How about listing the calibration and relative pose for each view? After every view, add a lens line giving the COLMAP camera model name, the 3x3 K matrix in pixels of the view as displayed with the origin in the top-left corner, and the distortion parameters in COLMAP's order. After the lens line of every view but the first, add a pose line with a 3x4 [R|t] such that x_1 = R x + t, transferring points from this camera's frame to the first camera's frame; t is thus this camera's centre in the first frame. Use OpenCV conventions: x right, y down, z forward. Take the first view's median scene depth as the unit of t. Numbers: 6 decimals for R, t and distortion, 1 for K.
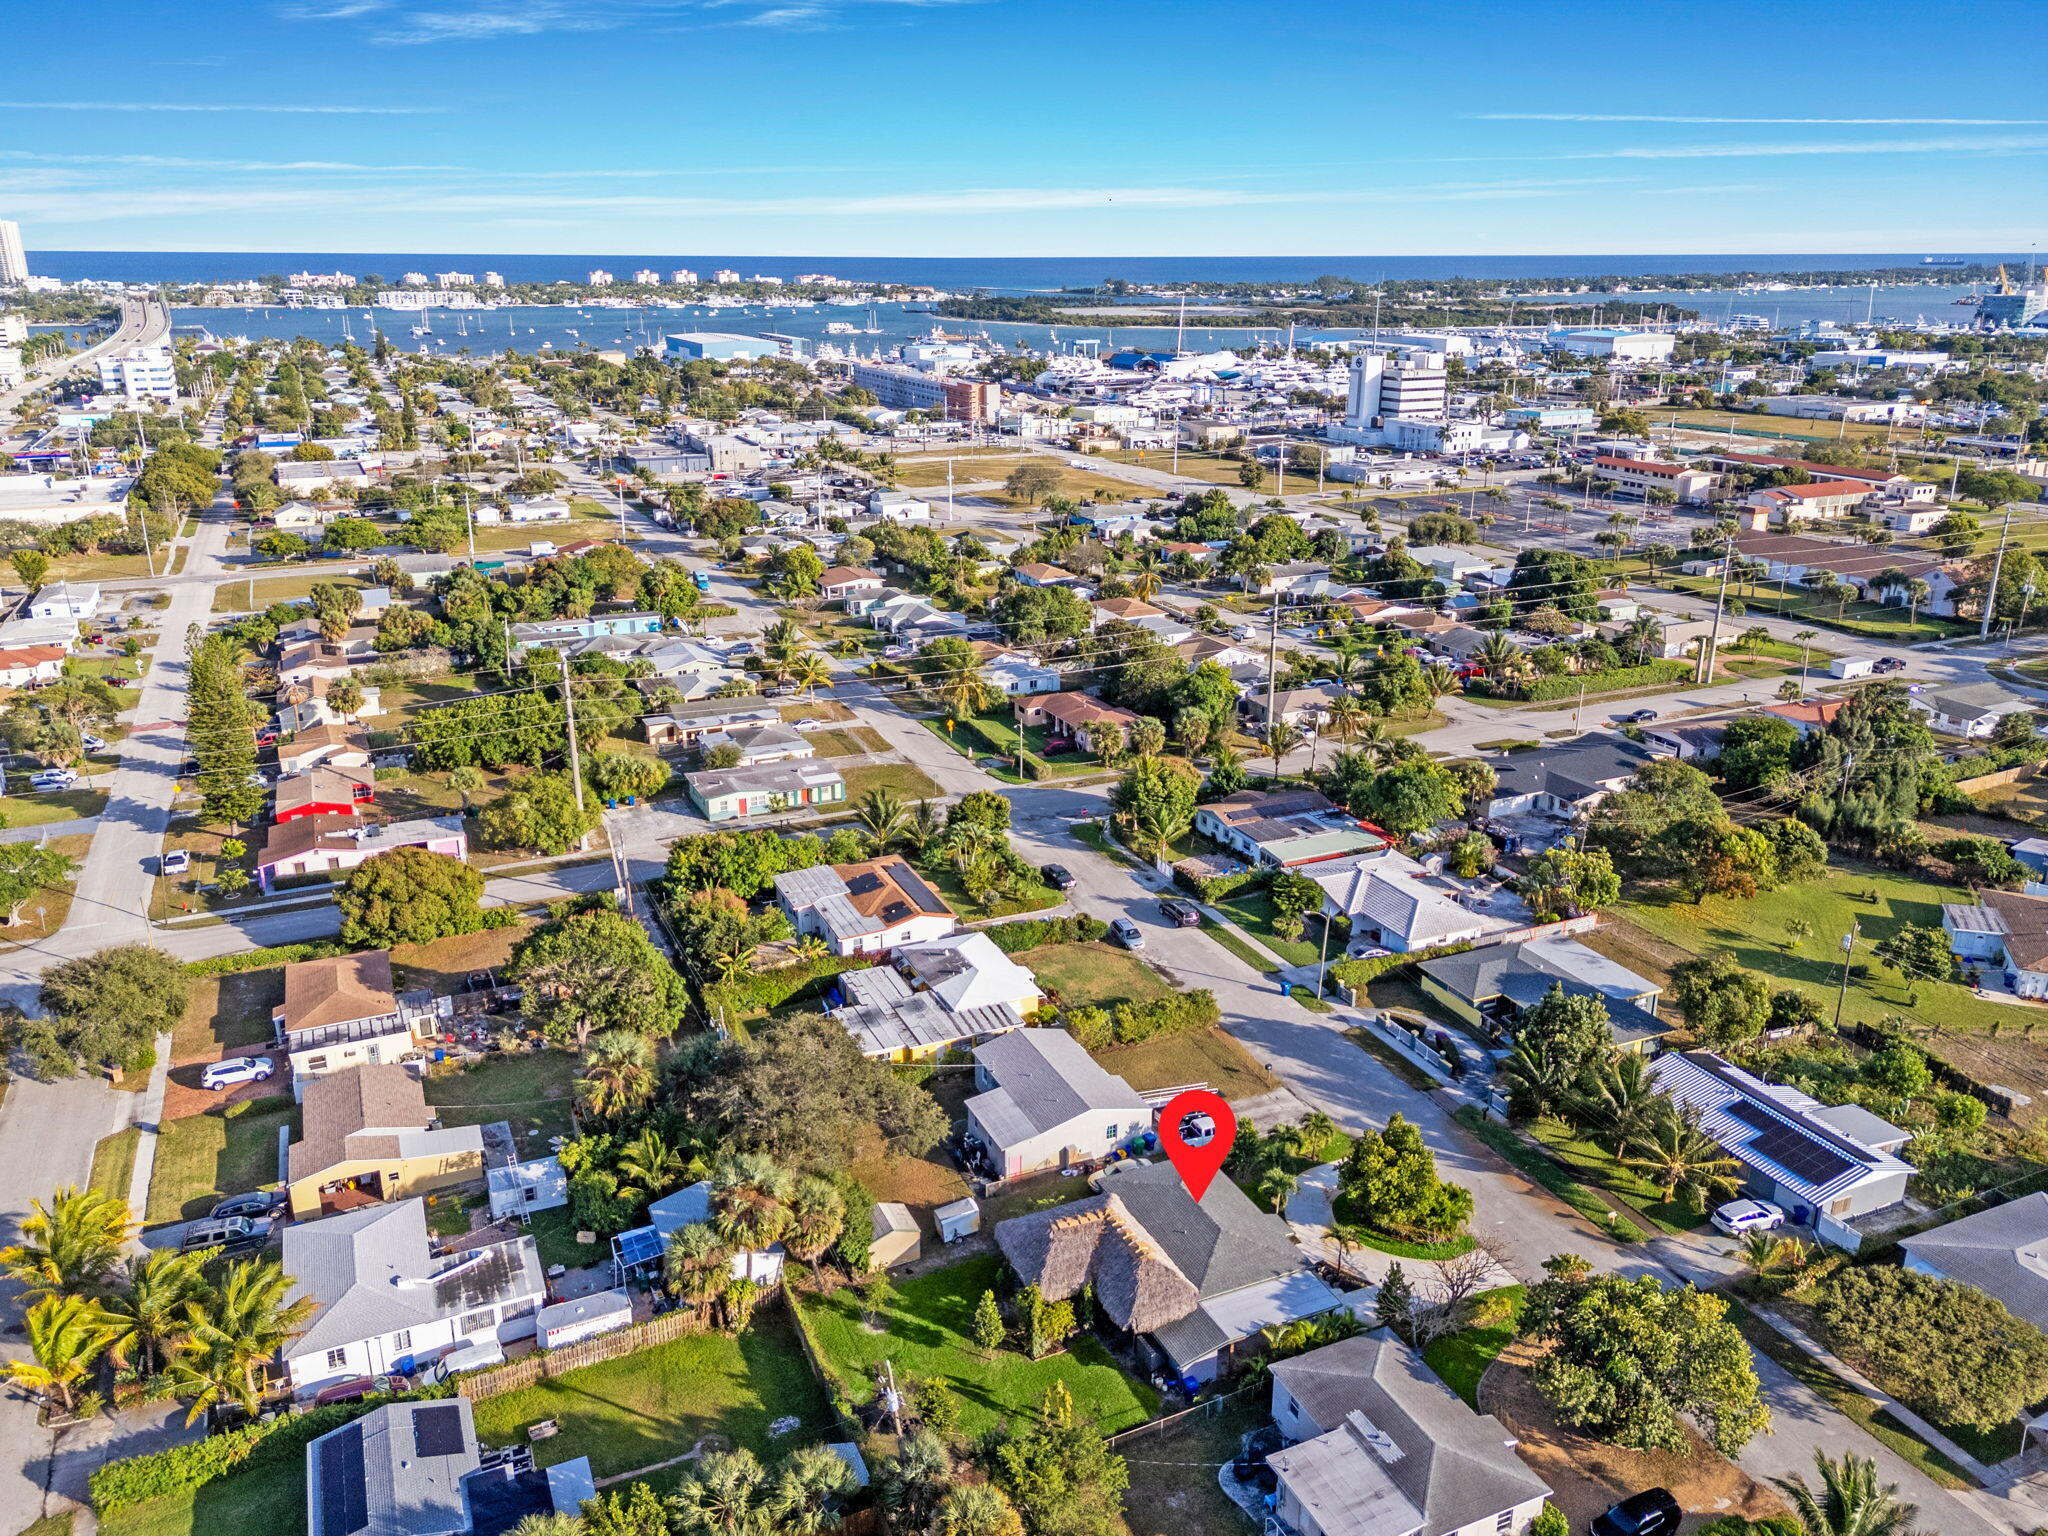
lens RADIAL K [[1529.8, 0, 1038.2], [0, 1529.8, 768.8], [0, 0, 1]] dist [0.074798, -0.069780]
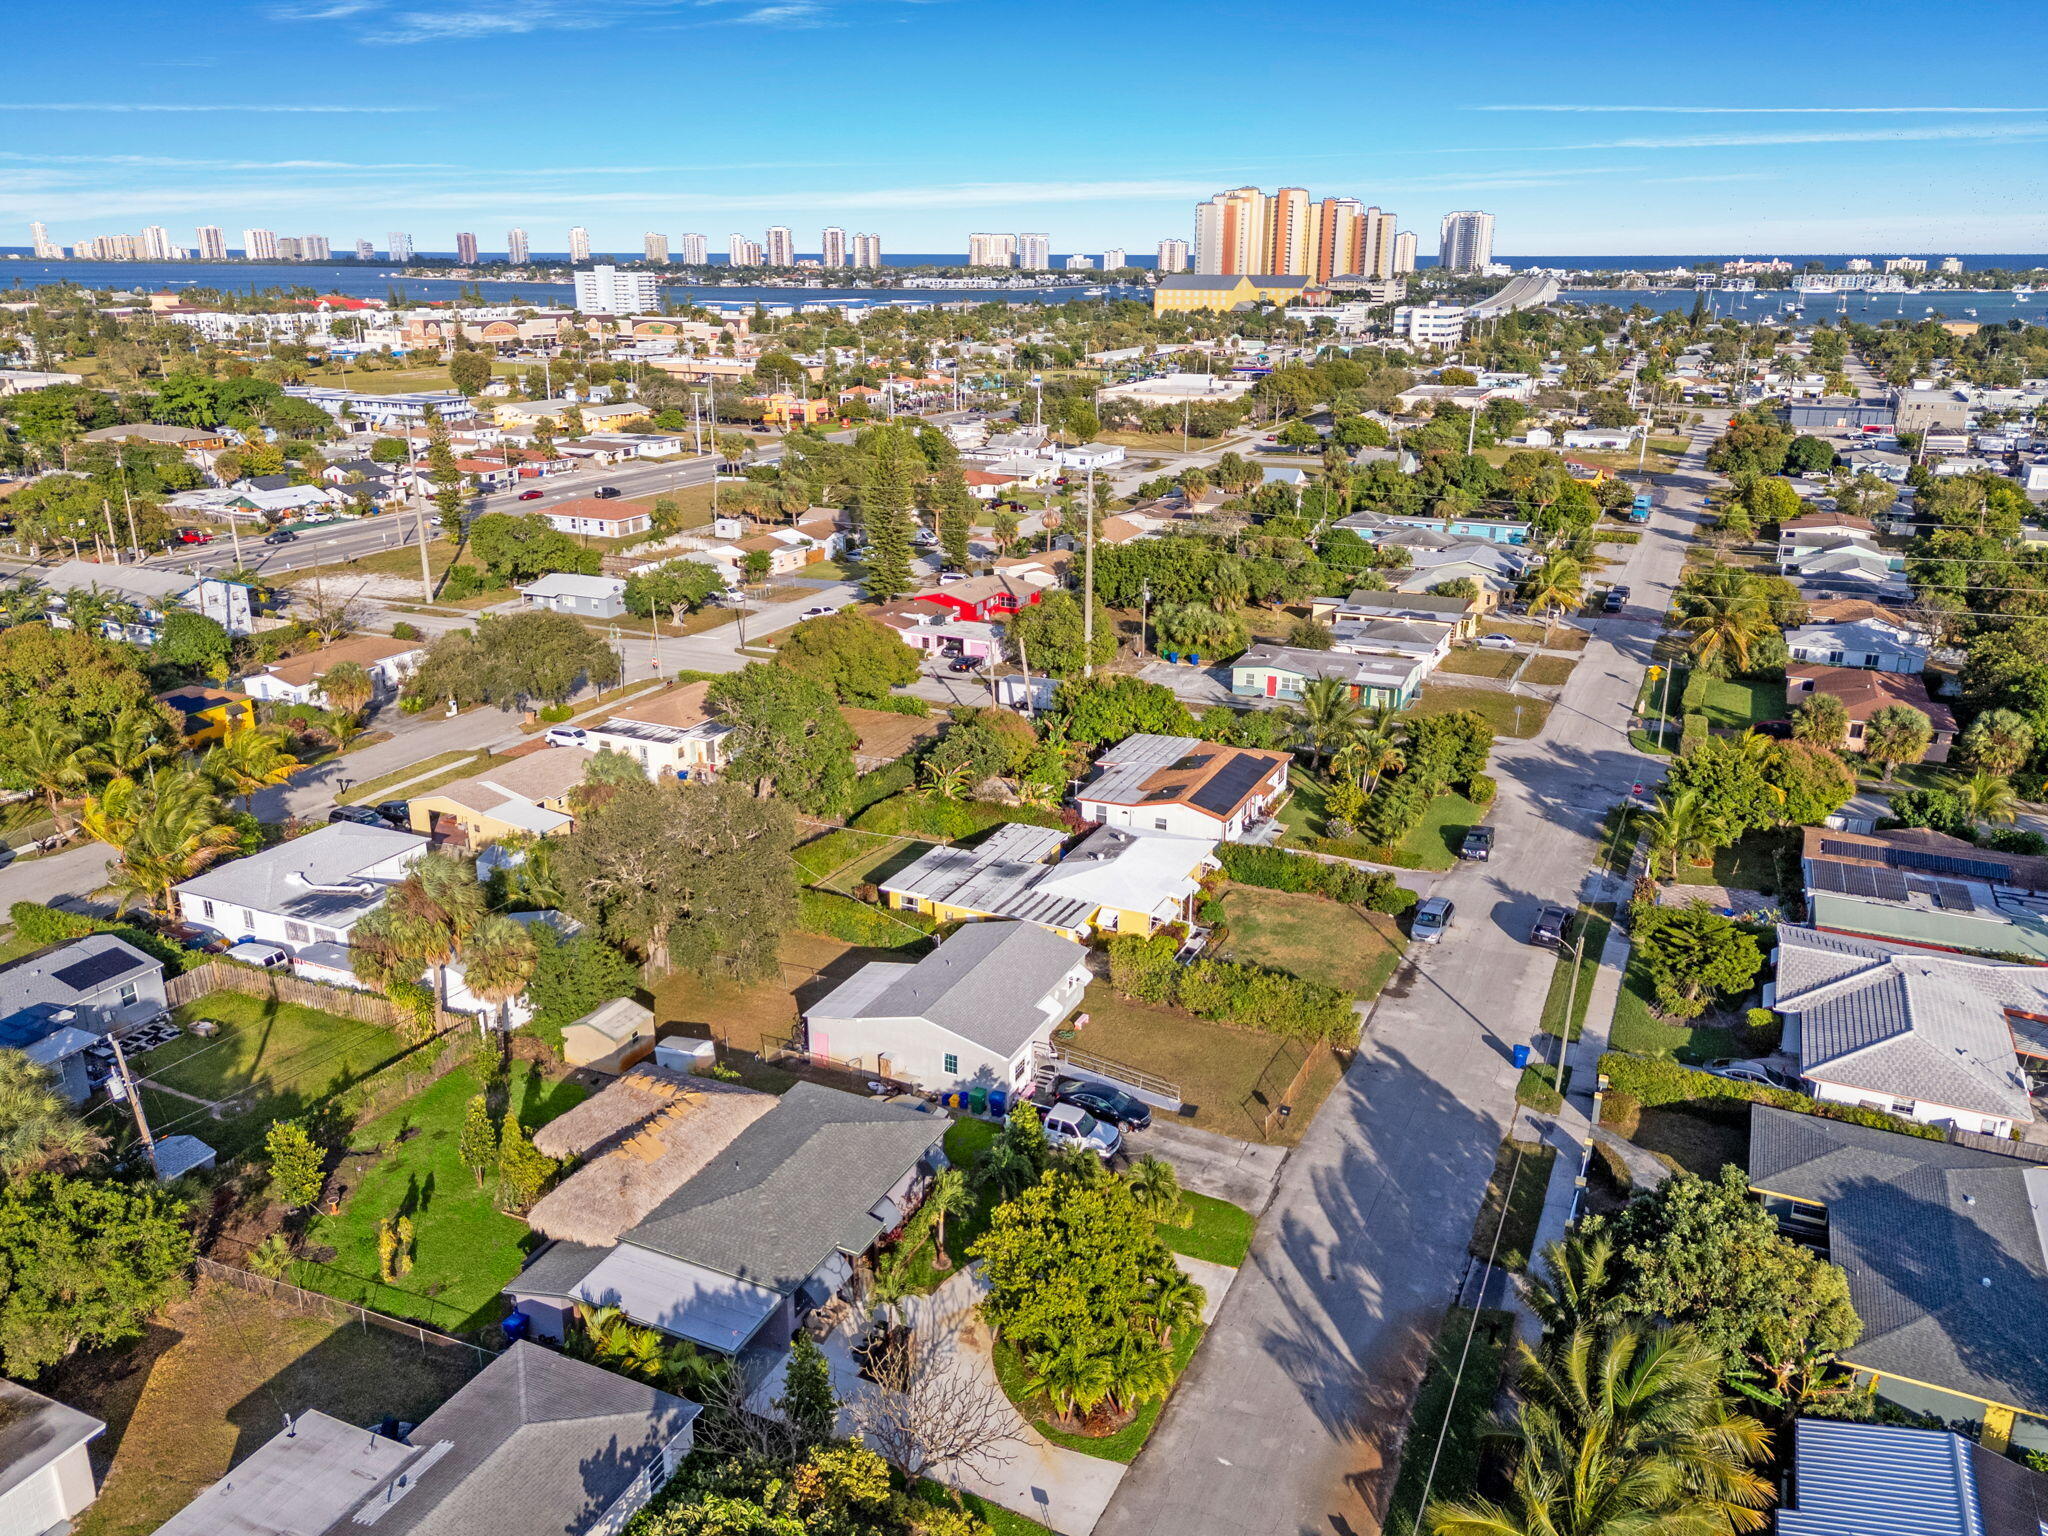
lens RADIAL K [[1529.8, 0, 1016.0], [0, 1529.8, 782.9], [0, 0, 1]] dist [0.074798, -0.069780]
pose [[0.641406, 0.248574, -0.725817, 0.341202], [-0.245059, 0.962877, 0.113201, 0.015134], [0.727011, 0.105260, 0.678510, 0.329603]]
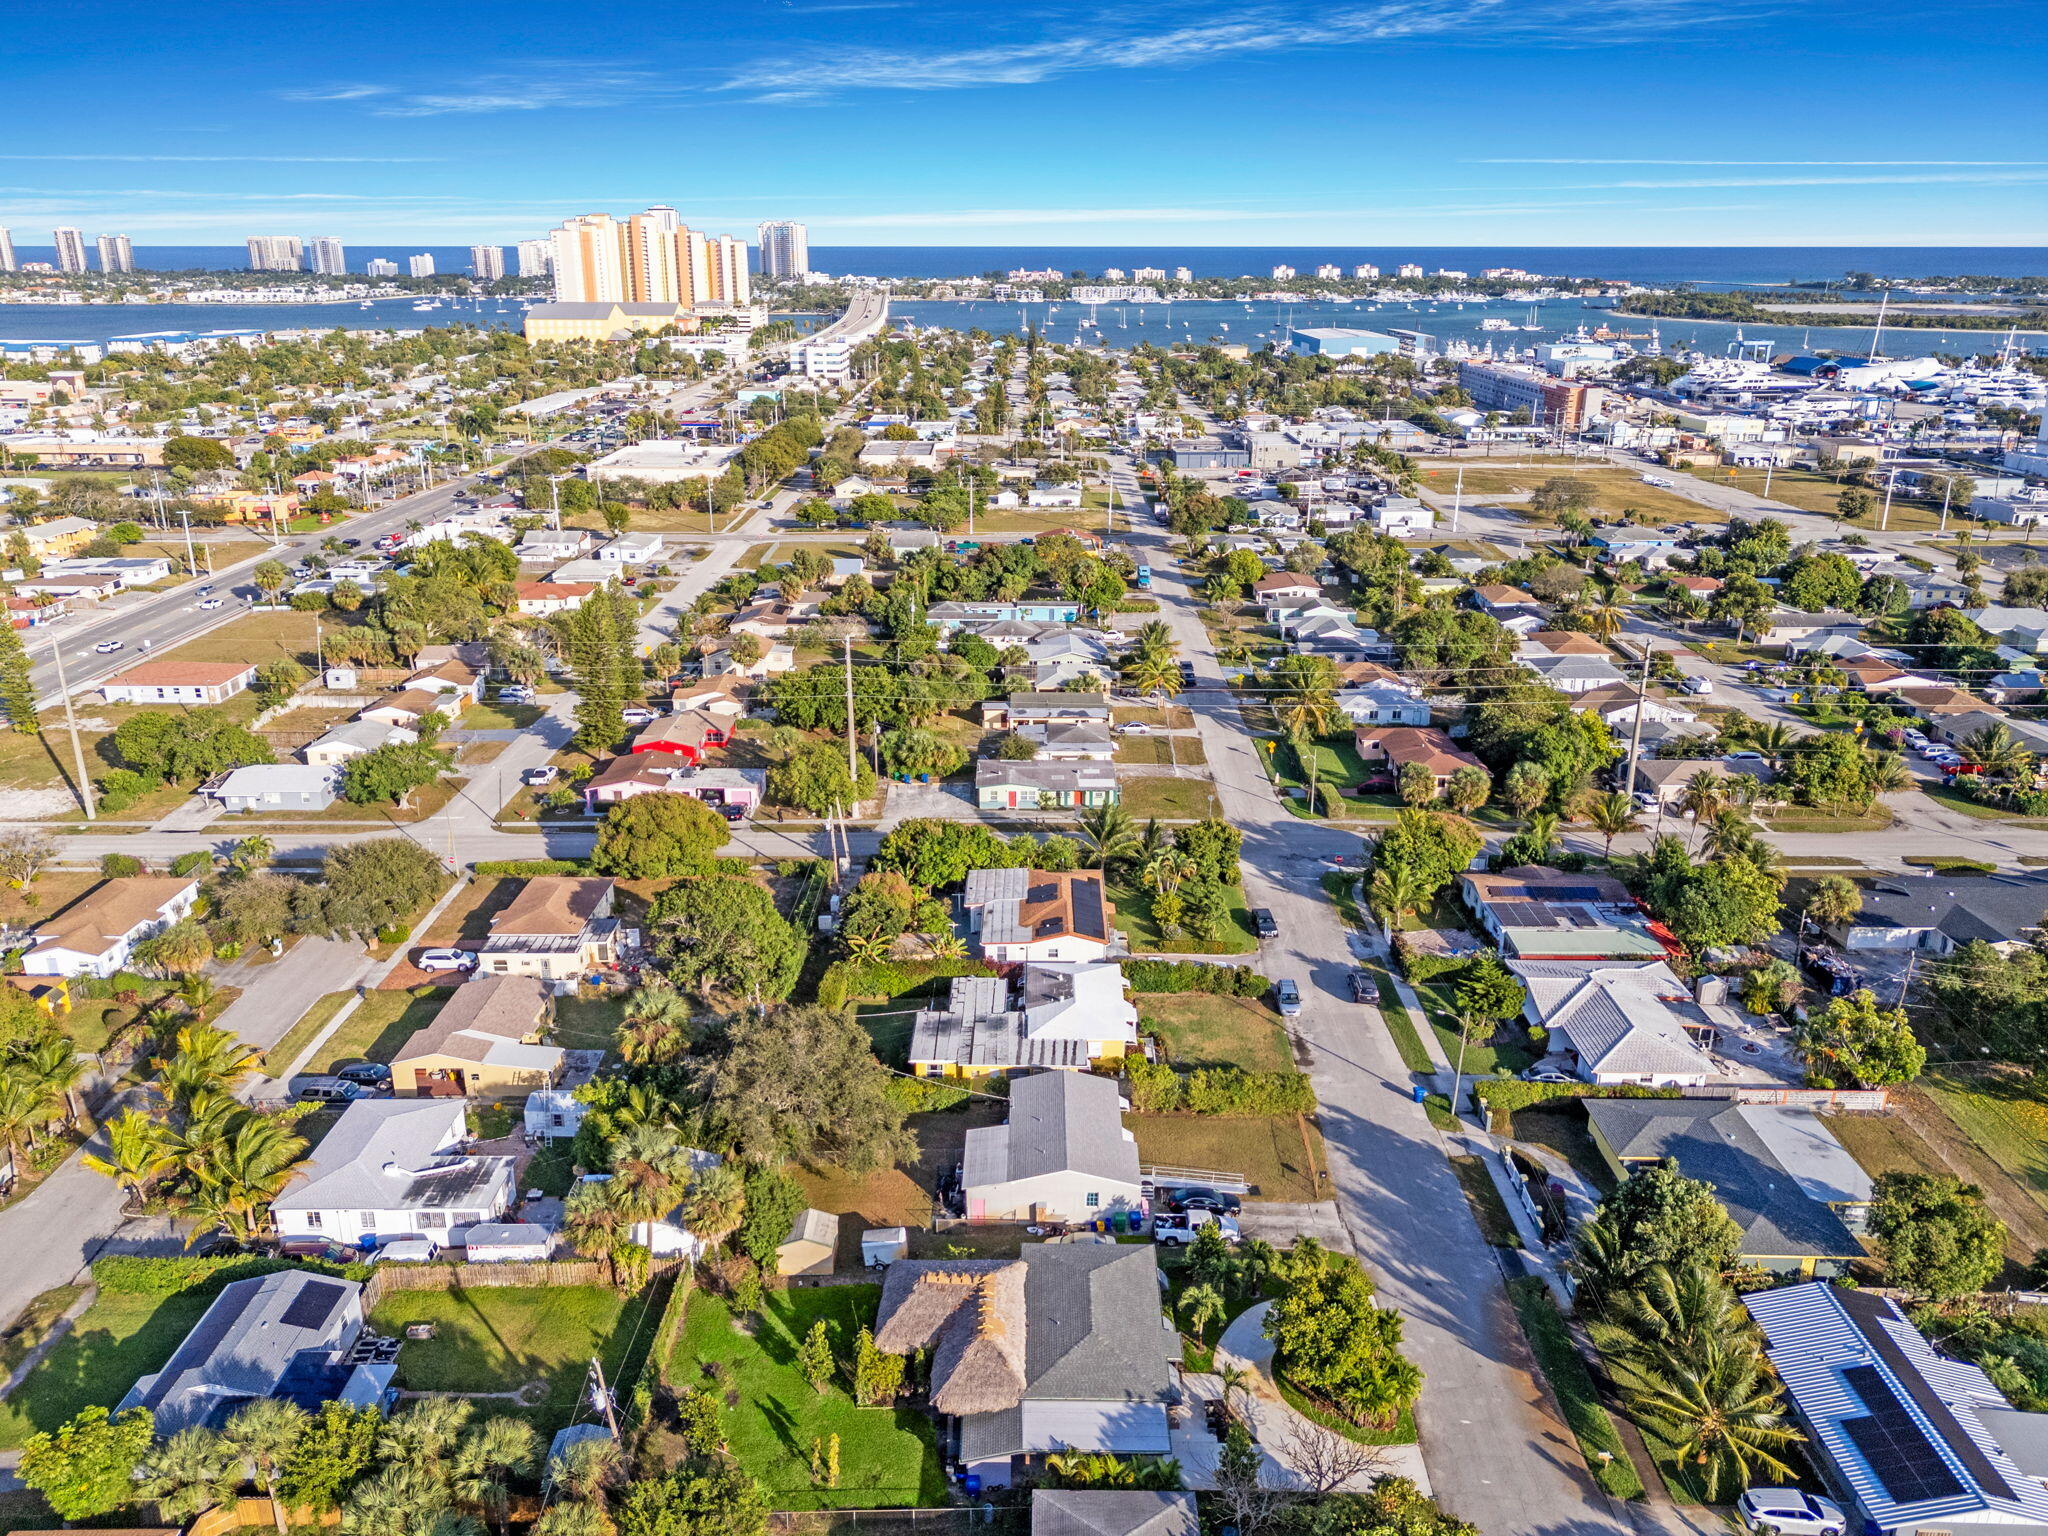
lens RADIAL K [[1529.8, 0, 1024.7], [0, 1529.8, 769.1], [0, 0, 1]] dist [0.074798, -0.069780]
pose [[0.904998, 0.137264, -0.402662, 0.218419], [-0.135781, 0.990210, 0.032383, -0.028879], [0.403165, 0.025368, 0.914776, 0.077306]]
